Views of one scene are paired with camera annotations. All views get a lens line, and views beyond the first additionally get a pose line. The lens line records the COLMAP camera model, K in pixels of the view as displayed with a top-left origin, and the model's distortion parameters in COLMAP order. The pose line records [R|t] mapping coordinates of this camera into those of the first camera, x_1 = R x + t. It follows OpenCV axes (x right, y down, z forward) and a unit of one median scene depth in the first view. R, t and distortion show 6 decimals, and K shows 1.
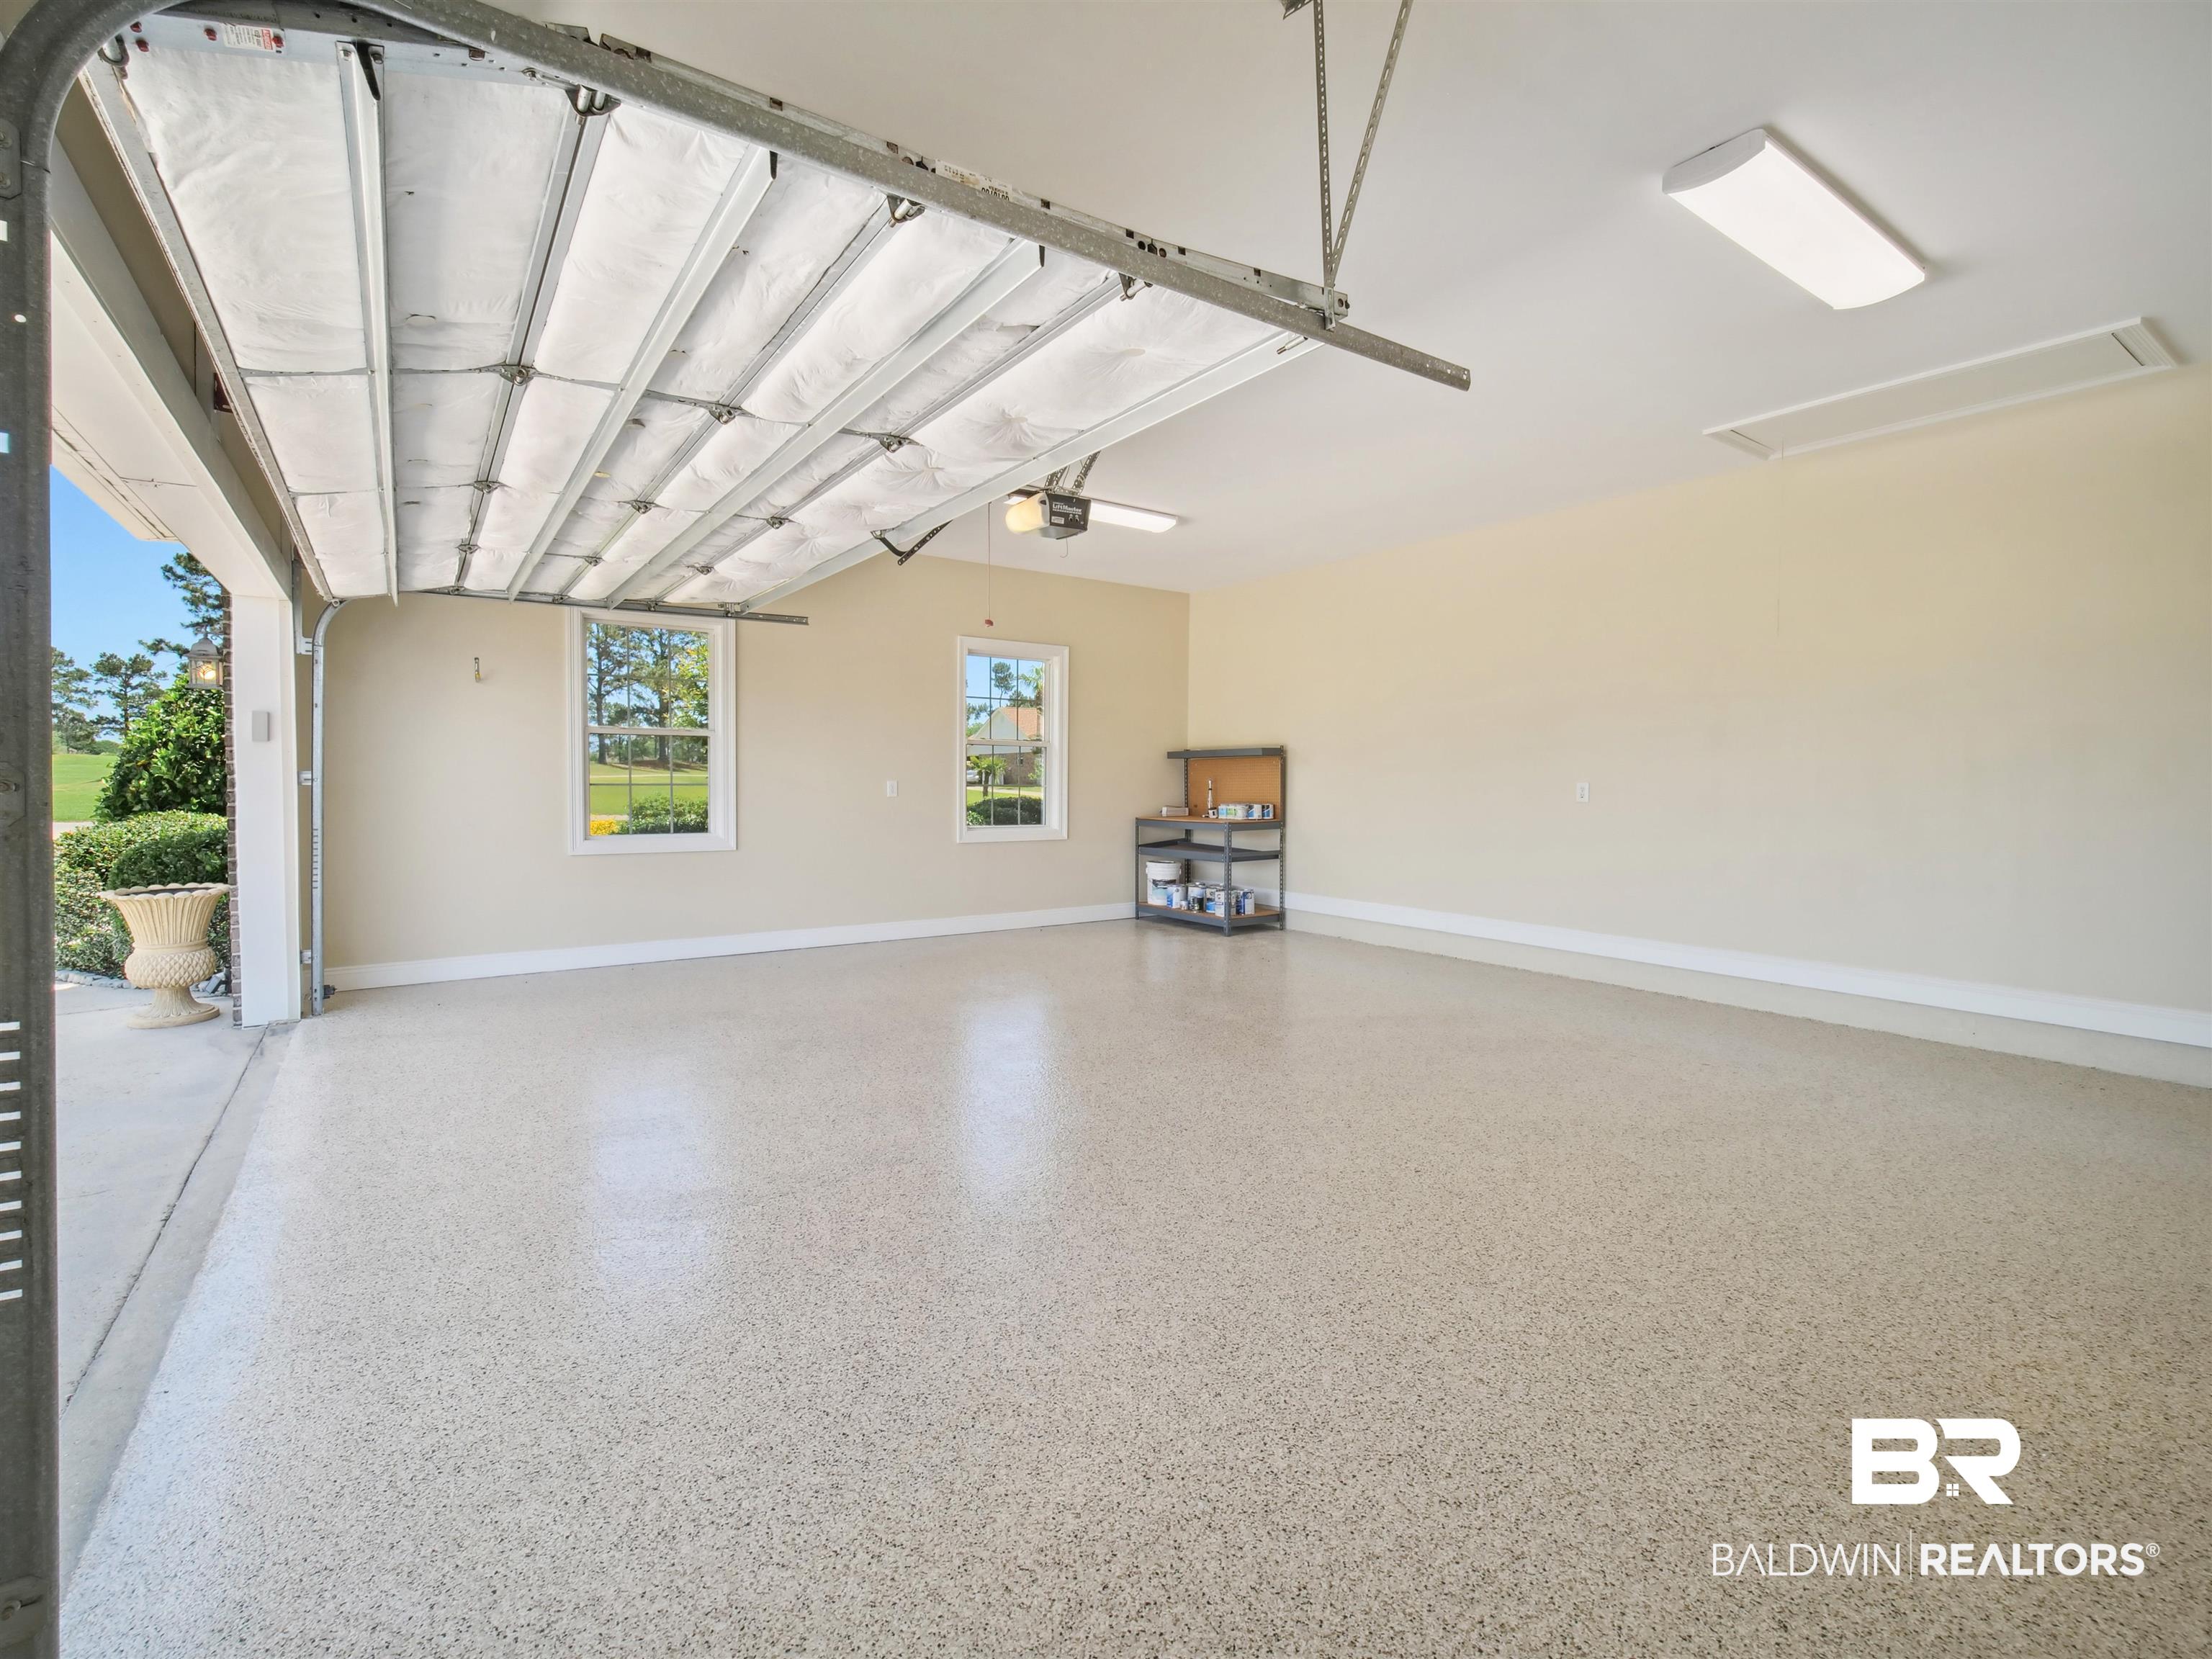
lens RADIAL K [[1004.2, 0, 1103.5], [0, 1004.2, 820.3], [0, 0, 1]] dist [0.001974, -0.001178]
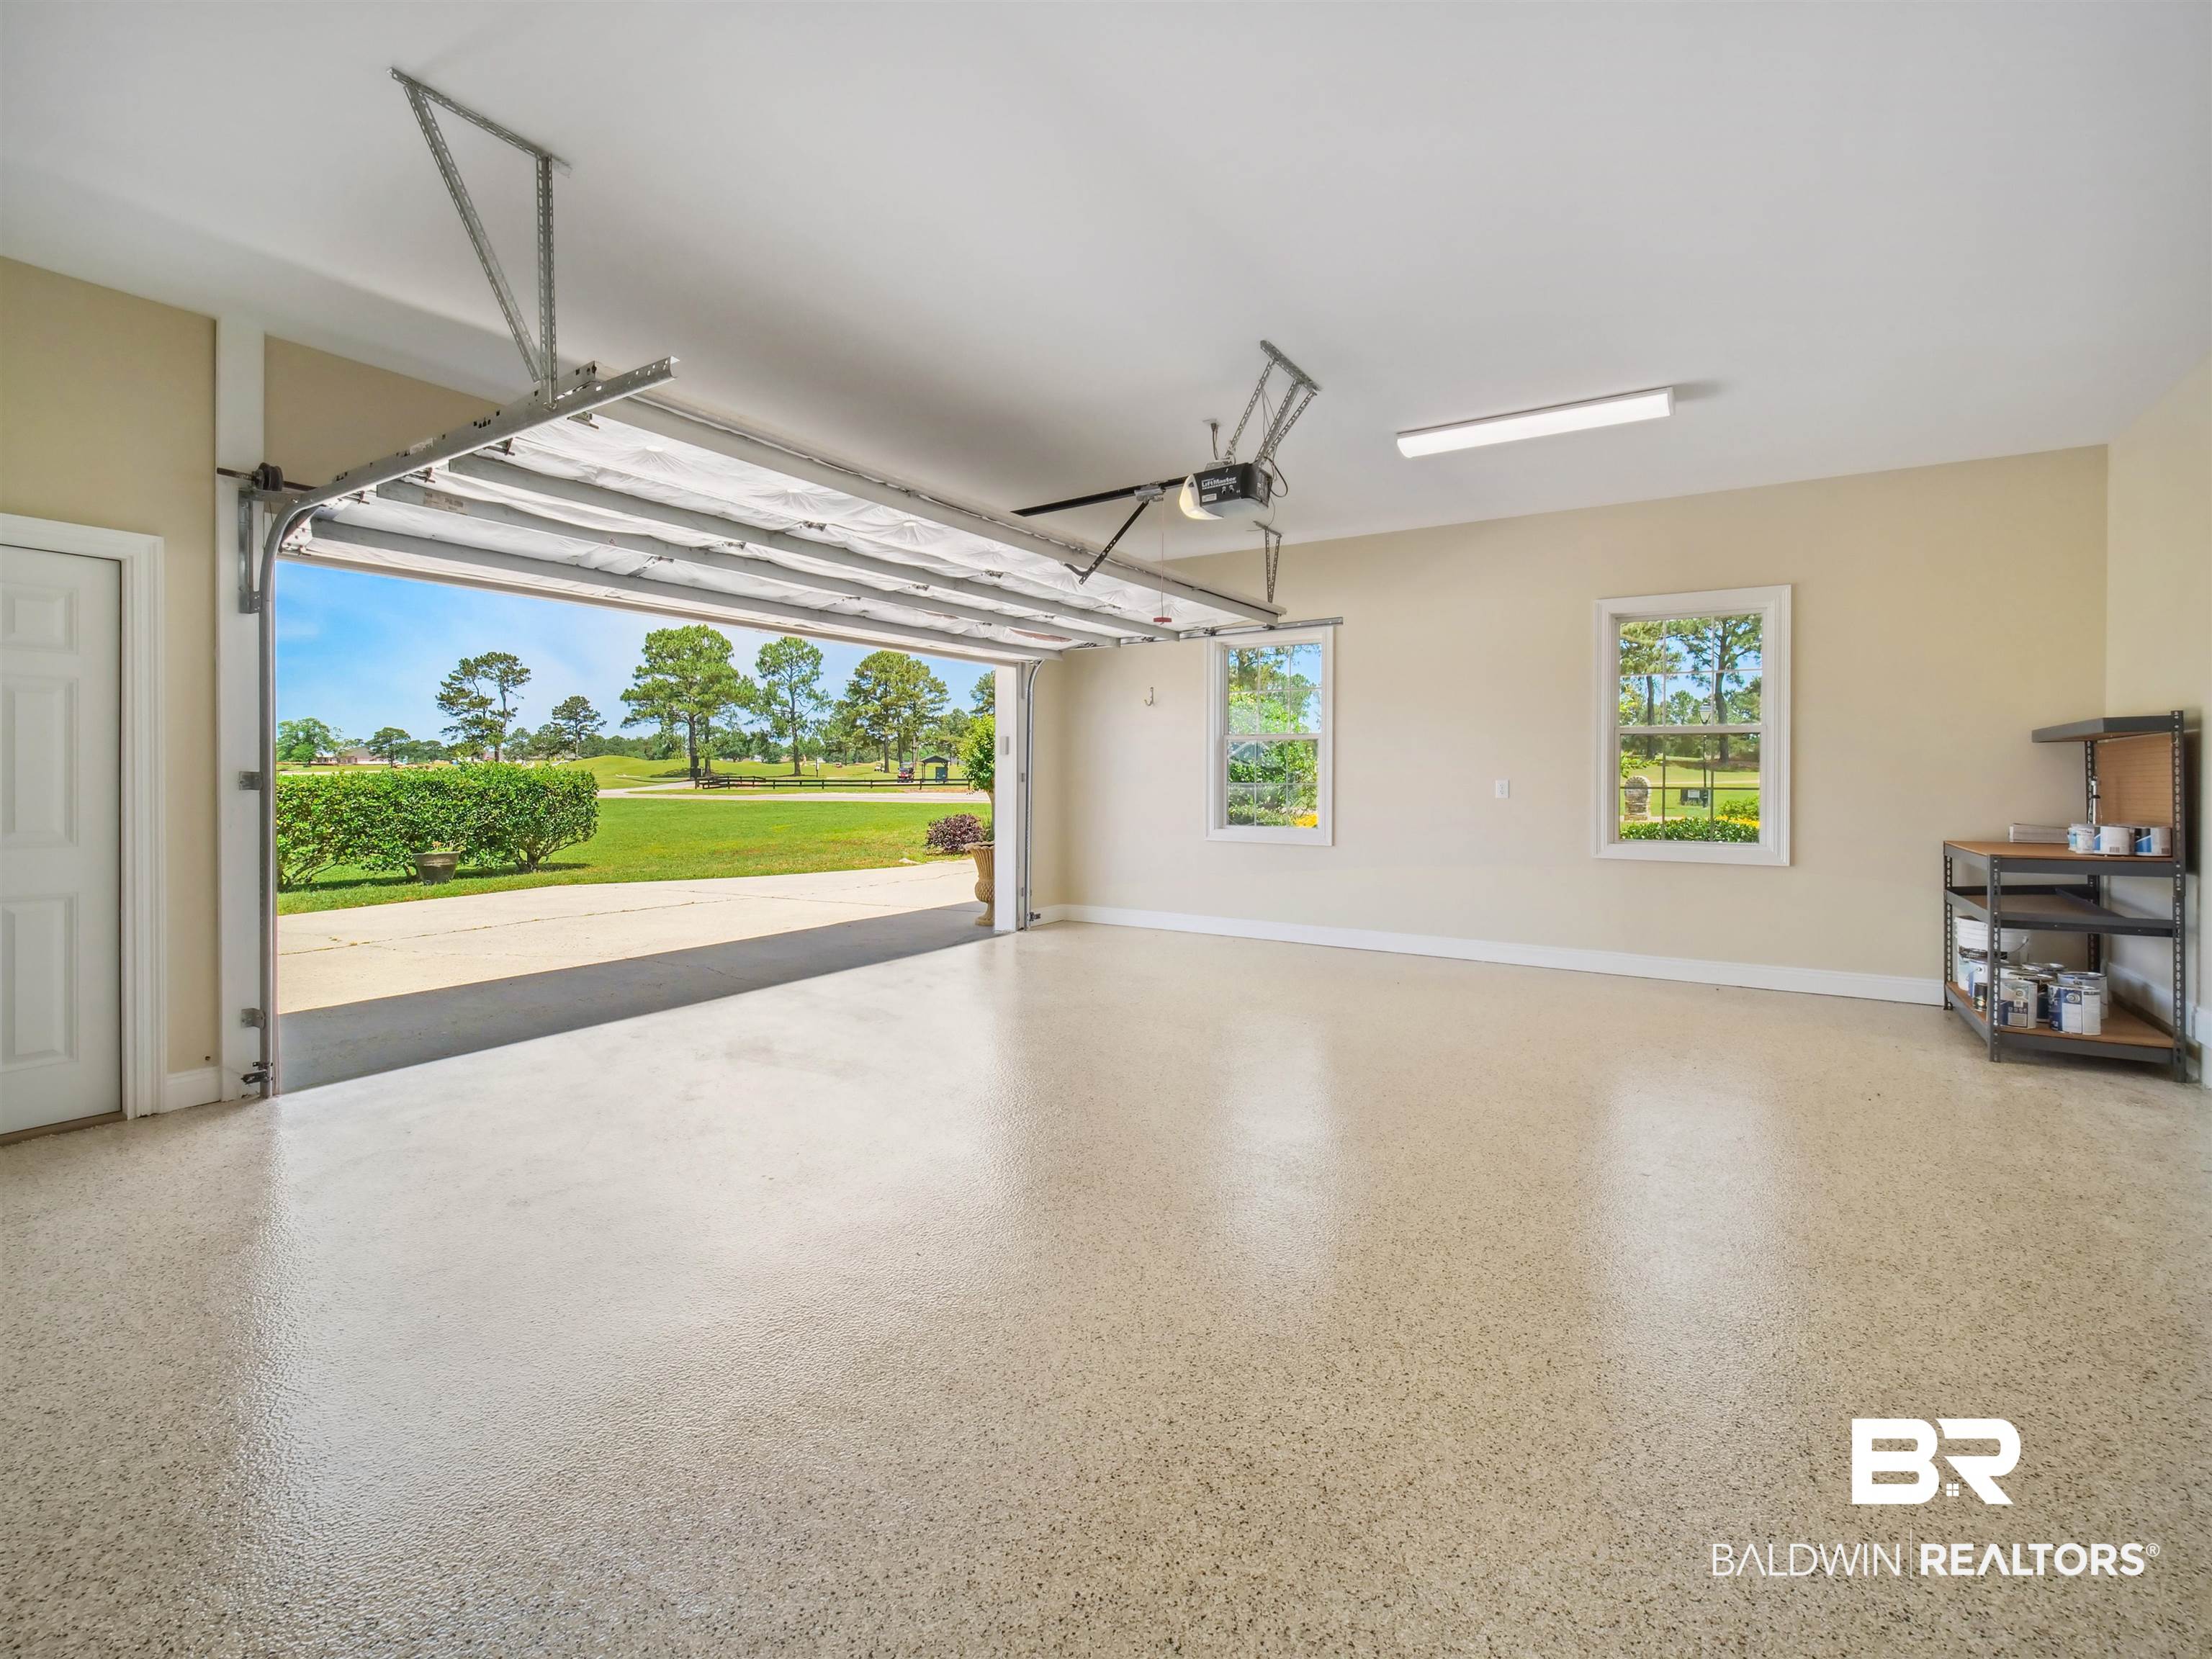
lens RADIAL K [[1018.0, 0, 1098.8], [0, 1018.0, 779.5], [0, 0, 1]] dist [-0.000406, -0.001135]
pose [[0.383504, -0.000472, -0.923539, 0.436615], [-0.039525, 0.999075, -0.016923, -0.010438], [0.922693, 0.042993, 0.383131, 0.309317]]
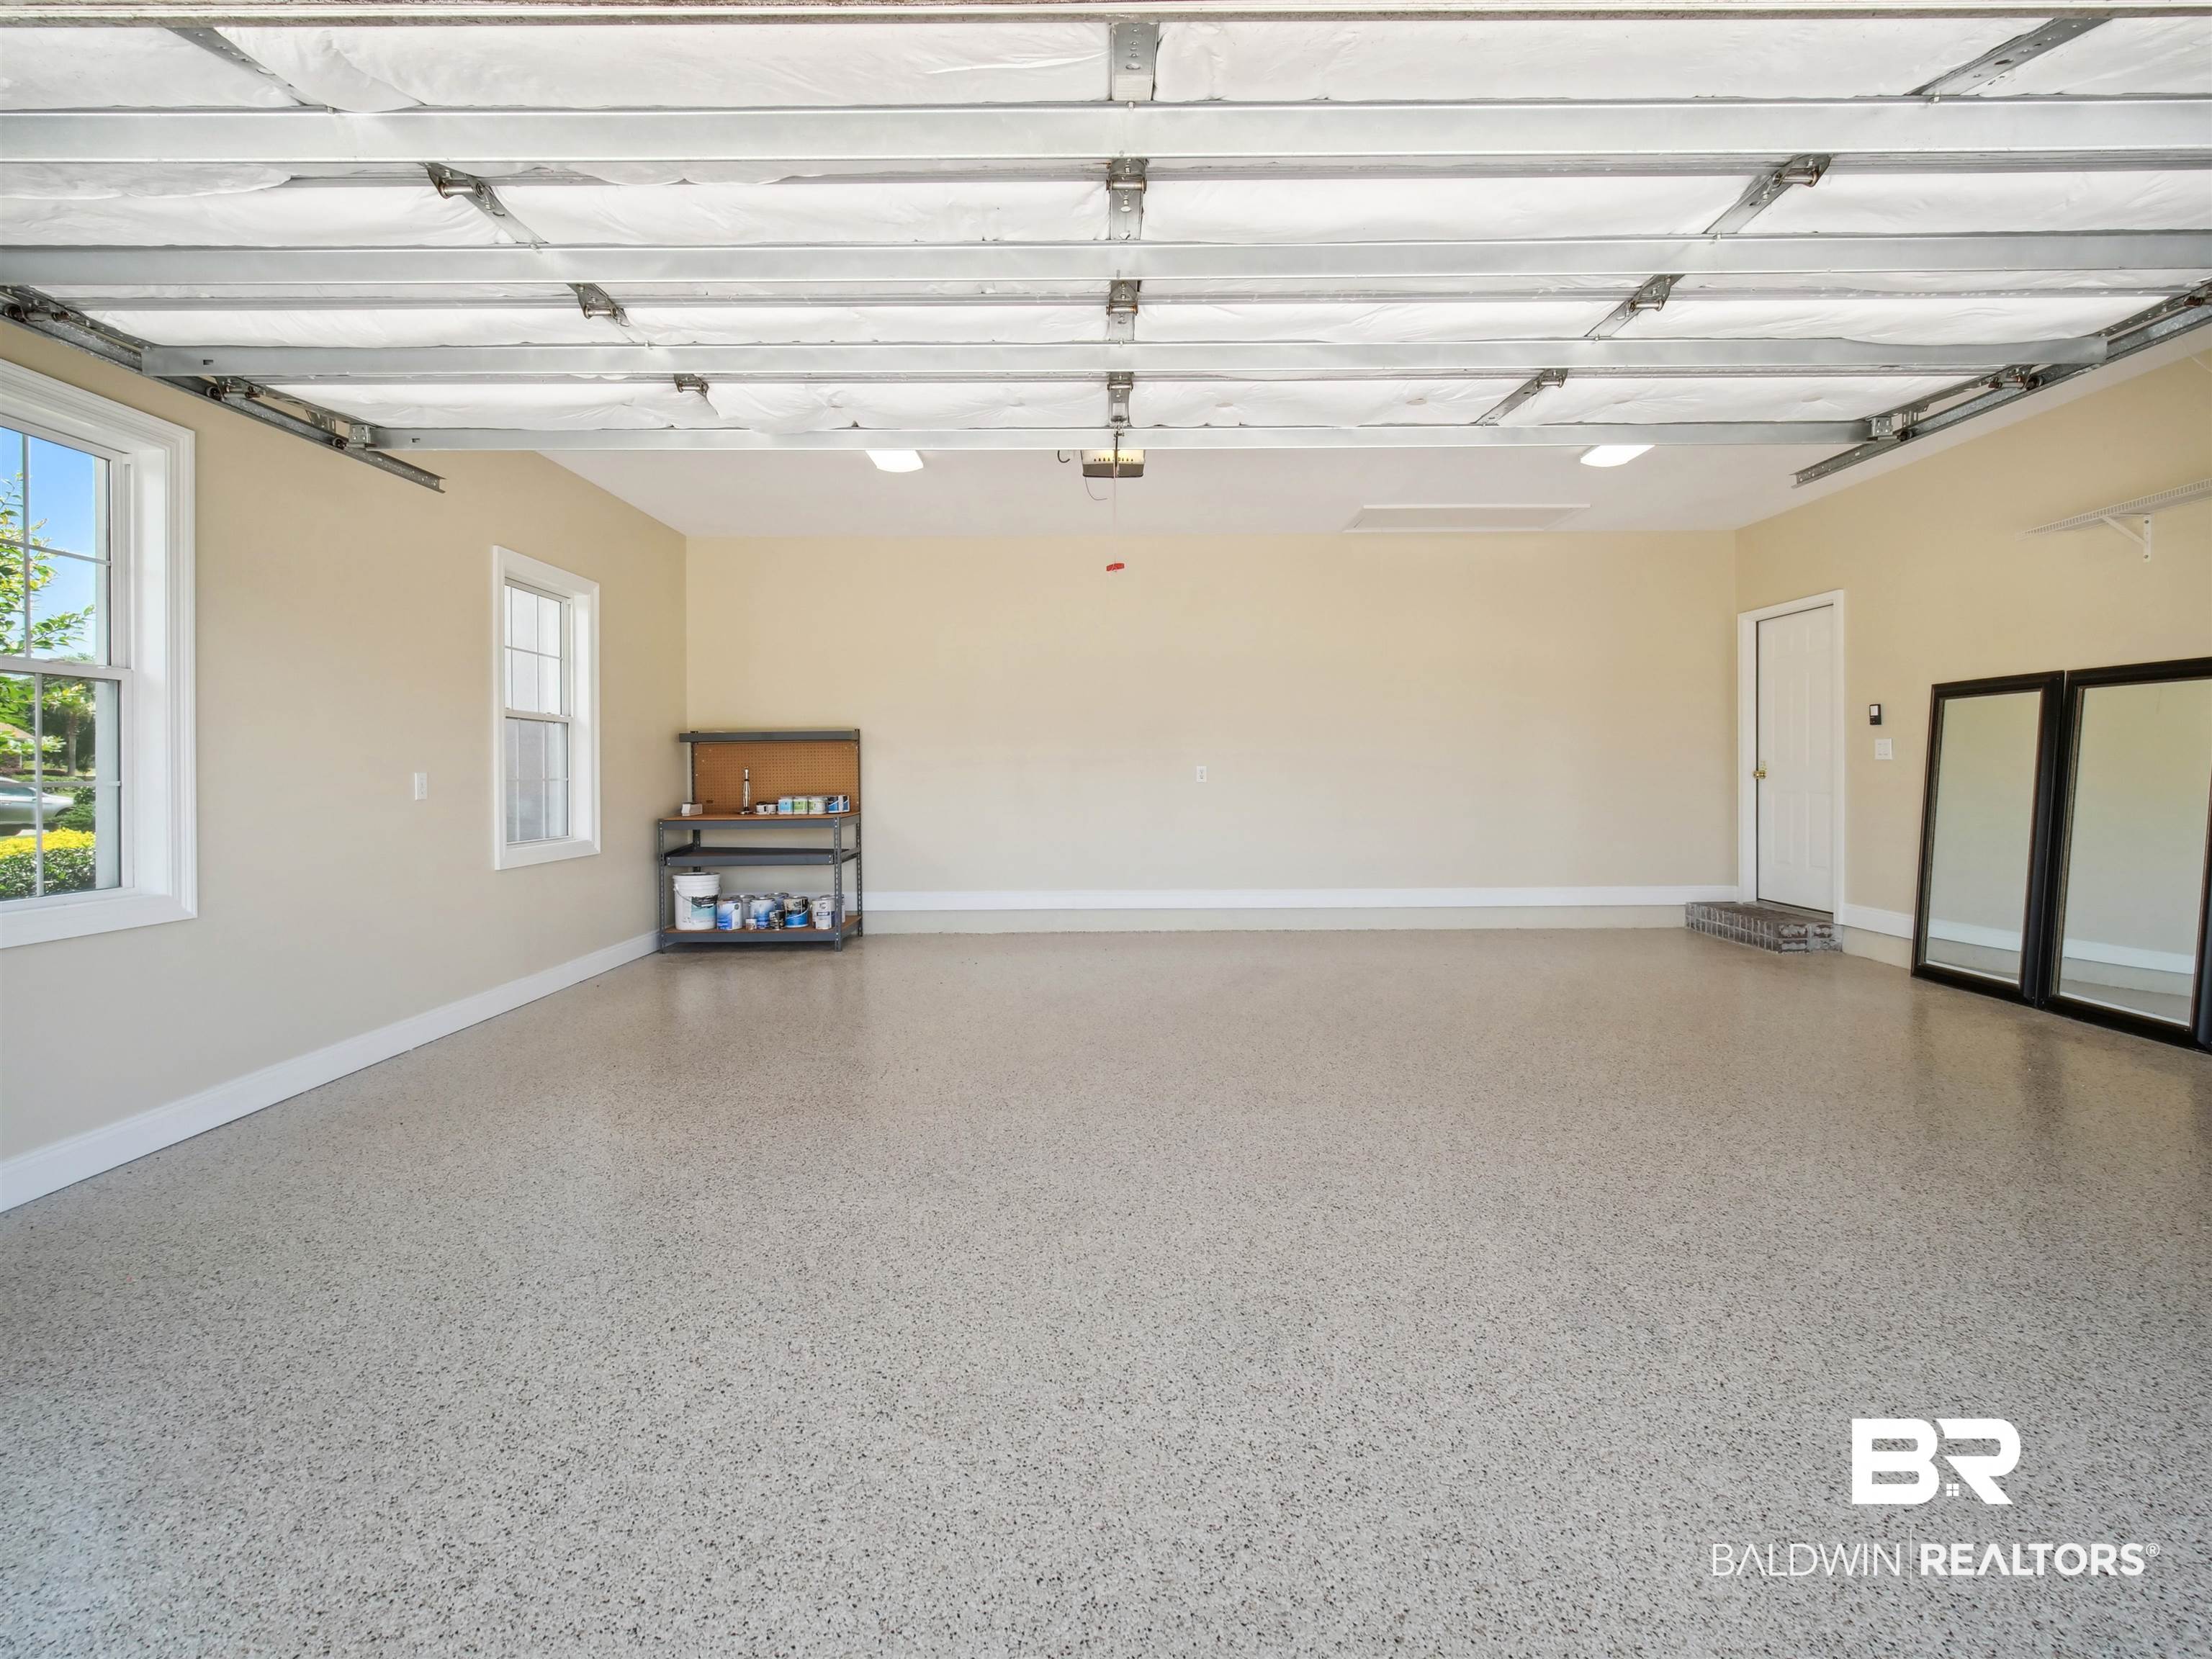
lens RADIAL K [[1018.0, 0, 1098.8], [0, 1018.0, 779.5], [0, 0, 1]] dist [-0.000406, -0.001135]
pose [[0.571451, -0.014770, 0.820503, -0.439534], [0.043360, 0.998985, -0.012216, -0.009280], [-0.819490, 0.042558, 0.571511, 0.306901]]
